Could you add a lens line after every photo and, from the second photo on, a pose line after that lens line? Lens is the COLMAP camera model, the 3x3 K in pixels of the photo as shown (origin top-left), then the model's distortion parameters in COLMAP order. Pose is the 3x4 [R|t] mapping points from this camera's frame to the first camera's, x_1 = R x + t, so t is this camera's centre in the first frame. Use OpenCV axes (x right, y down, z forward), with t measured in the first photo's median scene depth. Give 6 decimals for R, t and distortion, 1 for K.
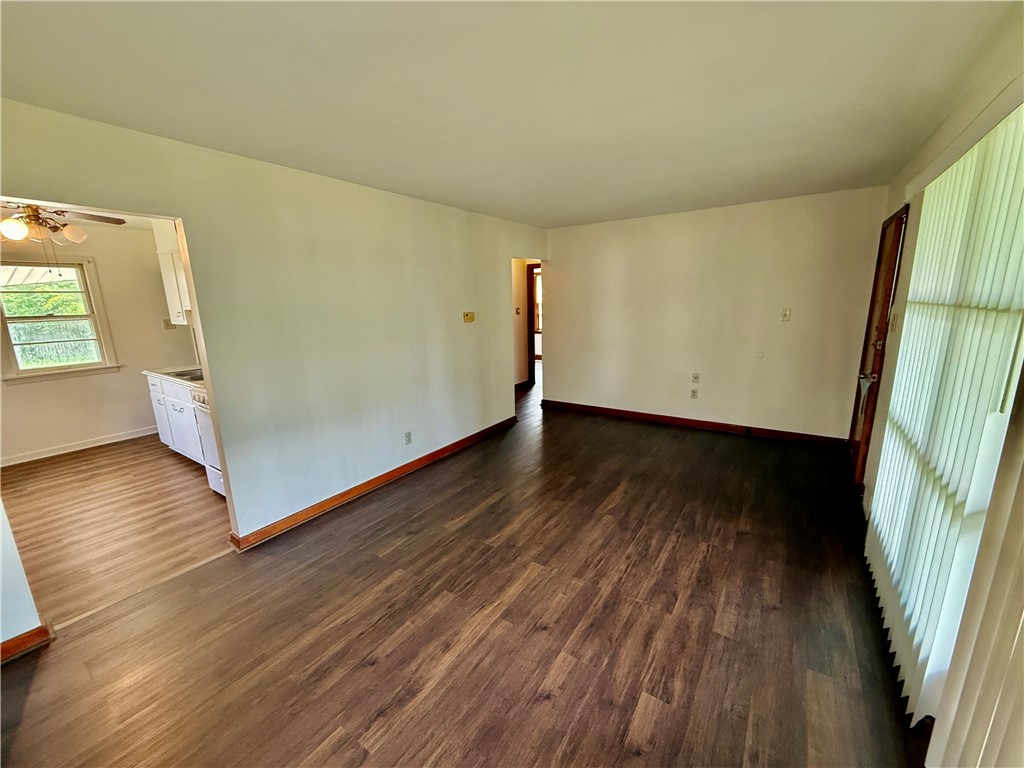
lens RADIAL K [[405.7, 0, 512.0], [0, 405.7, 384.0], [0, 0, 1]] dist [-0.000187, -0.000100]
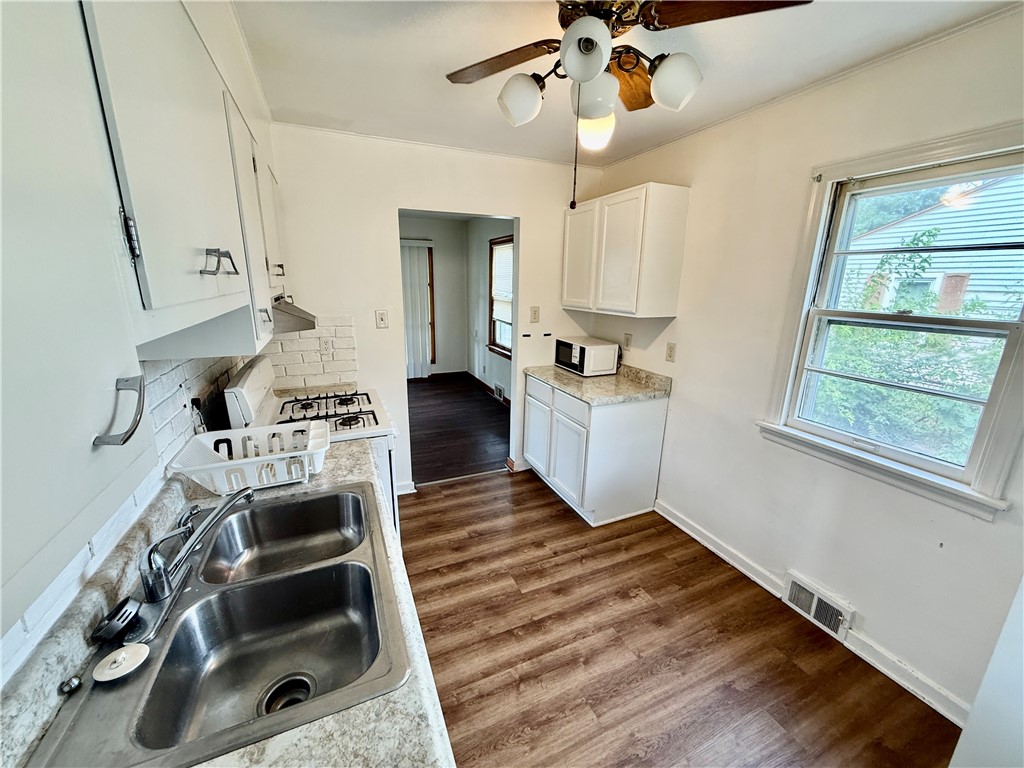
lens RADIAL K [[405.7, 0, 512.0], [0, 405.7, 384.0], [0, 0, 1]] dist [-0.000187, -0.000100]
pose [[-0.846338, -0.121099, 0.518698, -0.966746], [0.118792, 0.906372, 0.405435, -0.208370], [-0.519231, 0.404752, -0.752712, 1.039973]]
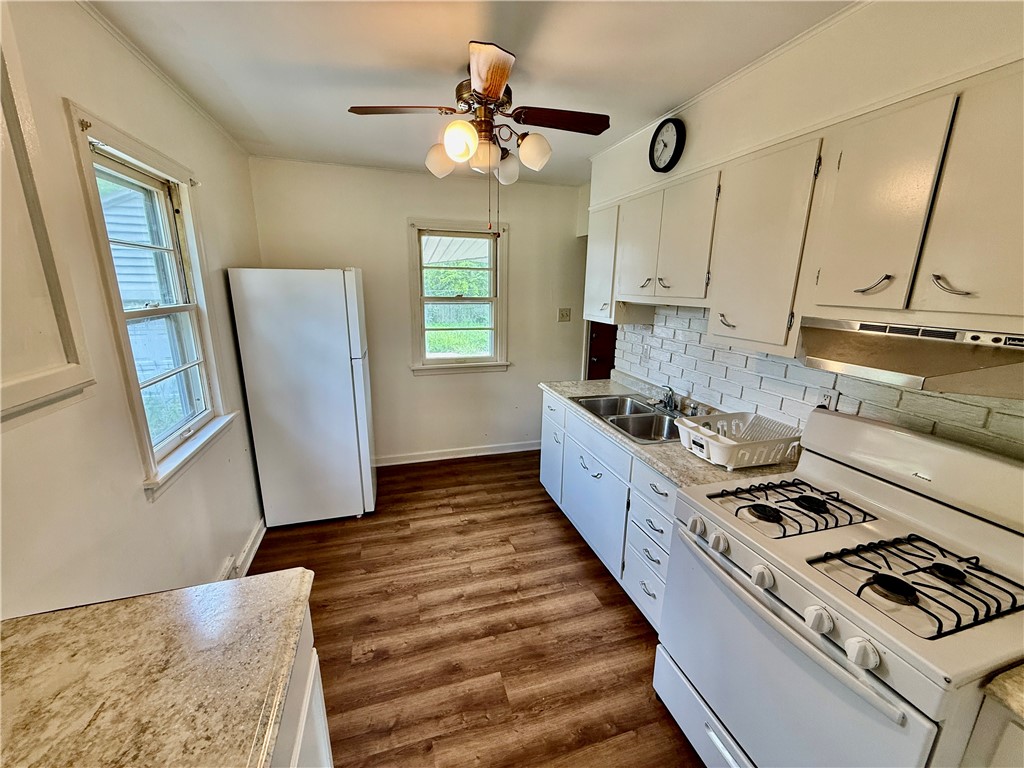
lens RADIAL K [[405.7, 0, 512.0], [0, 405.7, 384.0], [0, 0, 1]] dist [-0.000187, -0.000100]
pose [[0.776967, 0.183809, -0.602111, -0.539932], [-0.164961, 0.982451, 0.087049, -0.087518], [0.607545, 0.031691, 0.793653, 0.425689]]
